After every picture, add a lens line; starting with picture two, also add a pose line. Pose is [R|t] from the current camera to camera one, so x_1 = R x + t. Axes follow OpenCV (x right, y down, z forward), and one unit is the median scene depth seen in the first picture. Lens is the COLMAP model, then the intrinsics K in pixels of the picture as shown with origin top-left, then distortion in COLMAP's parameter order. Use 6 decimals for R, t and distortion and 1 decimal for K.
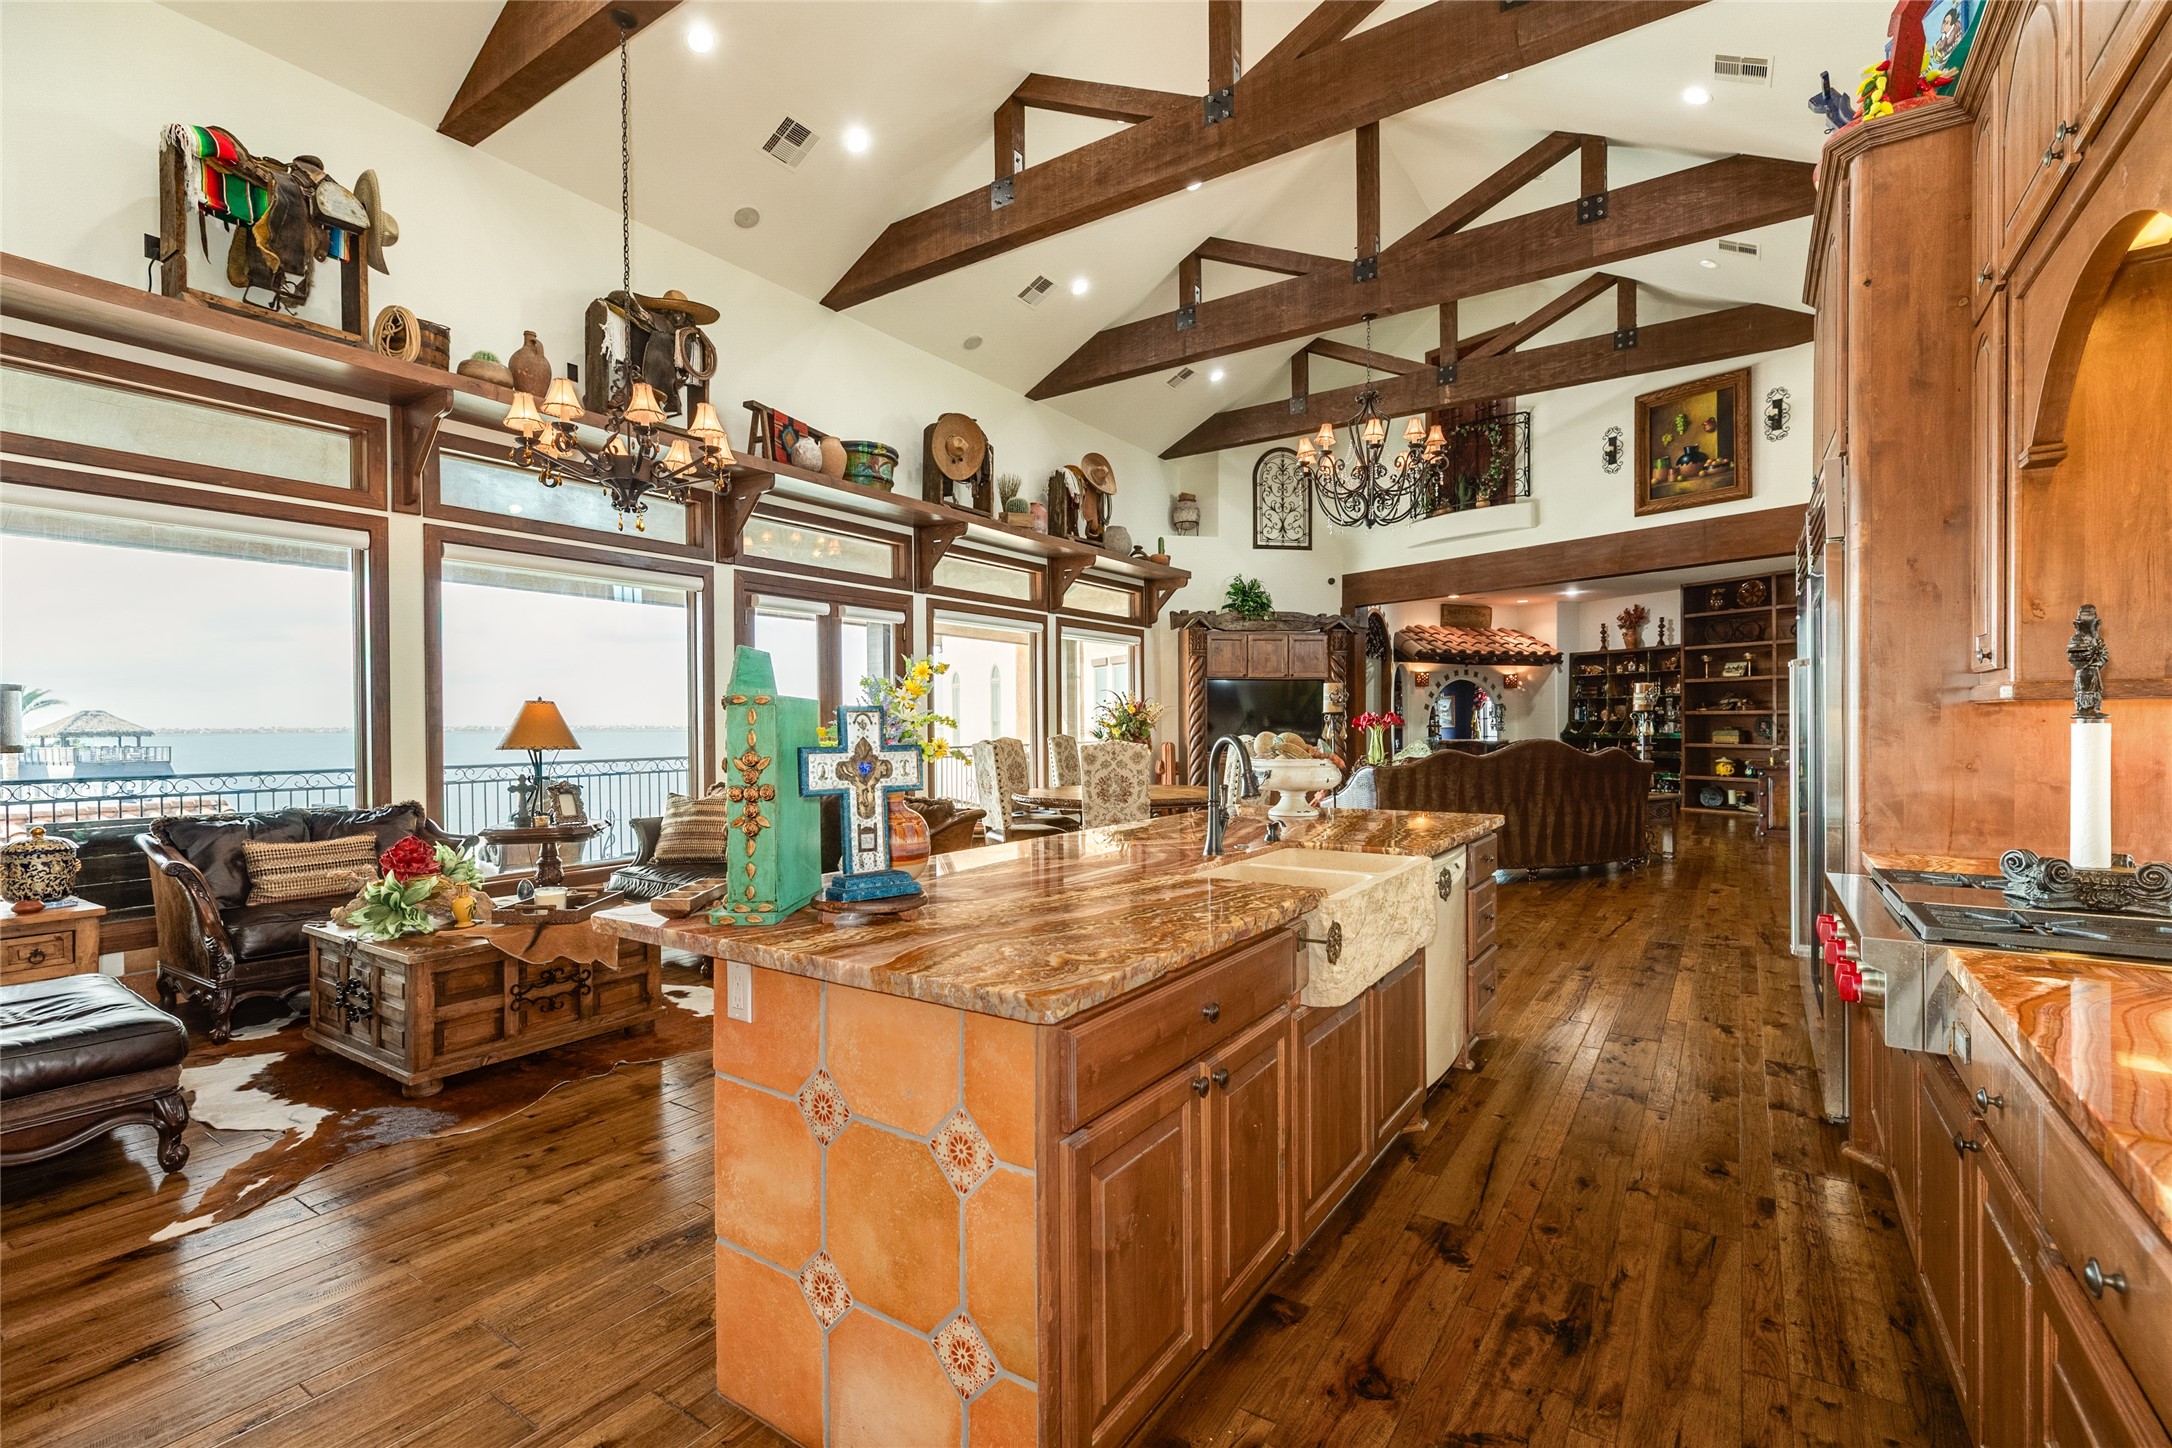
lens RADIAL K [[974.2, 0, 1074.6], [0, 974.2, 722.6], [0, 0, 1]] dist [0.007124, 0.000349]
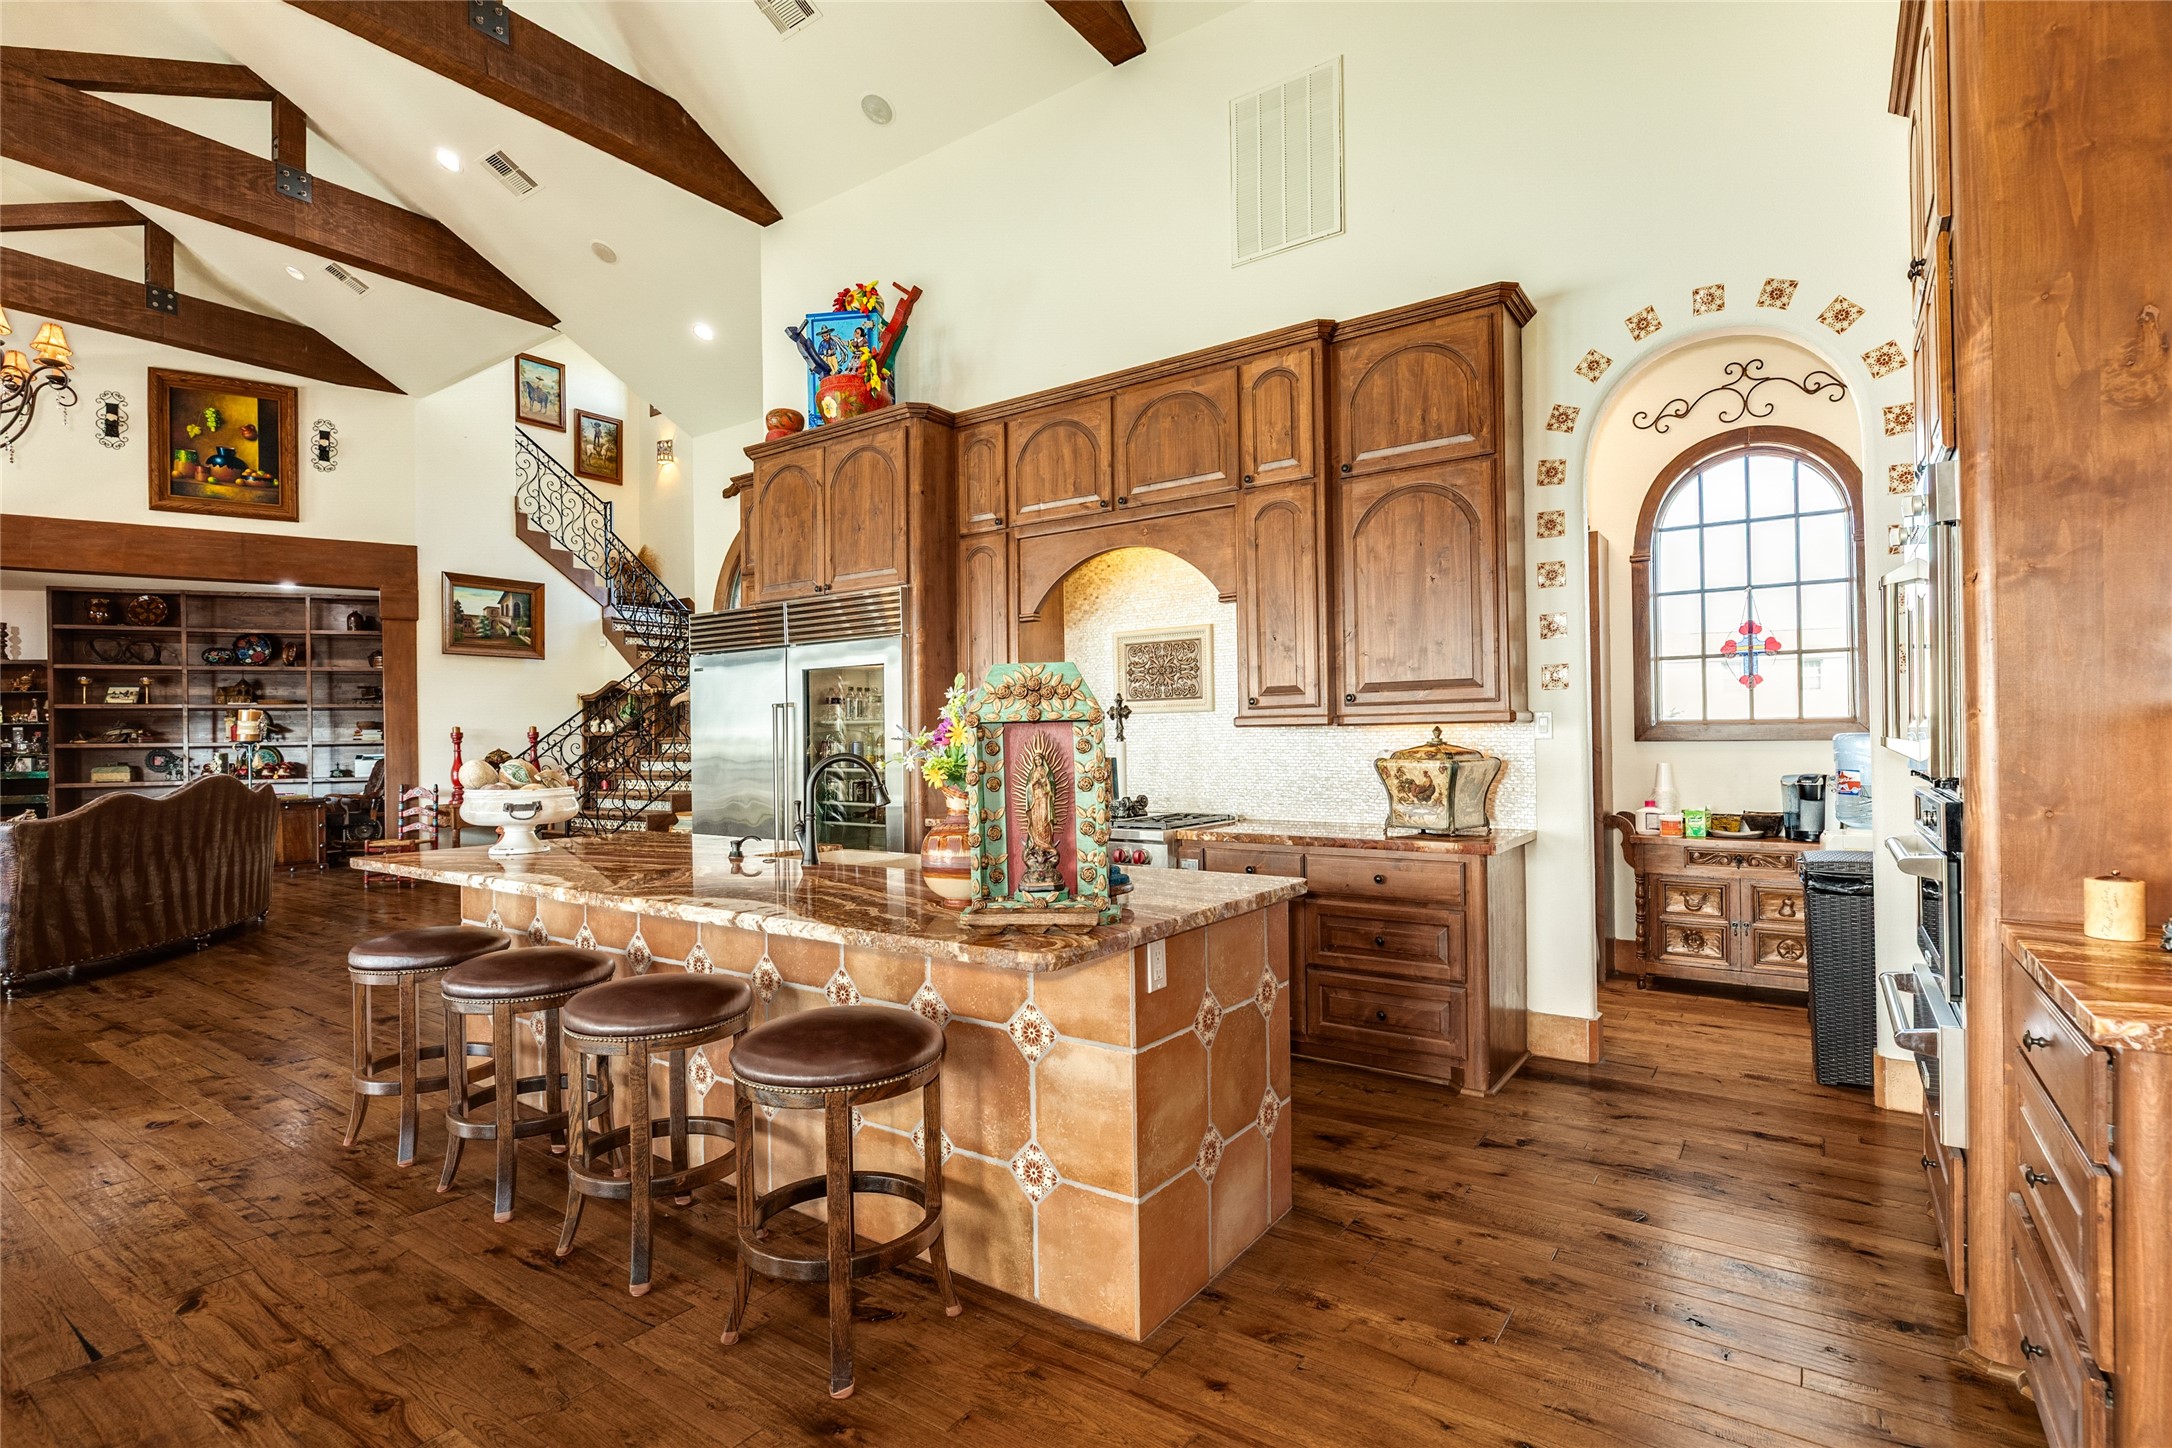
lens RADIAL K [[1015.8, 0, 1090.5], [0, 1015.8, 726.7], [0, 0, 1]] dist [-0.002782, -0.000594]
pose [[0.026302, 0.019693, 0.999460, -0.331478], [0.012159, 0.999726, -0.020018, 0.002427], [-0.999580, 0.012679, 0.026055, 0.220636]]
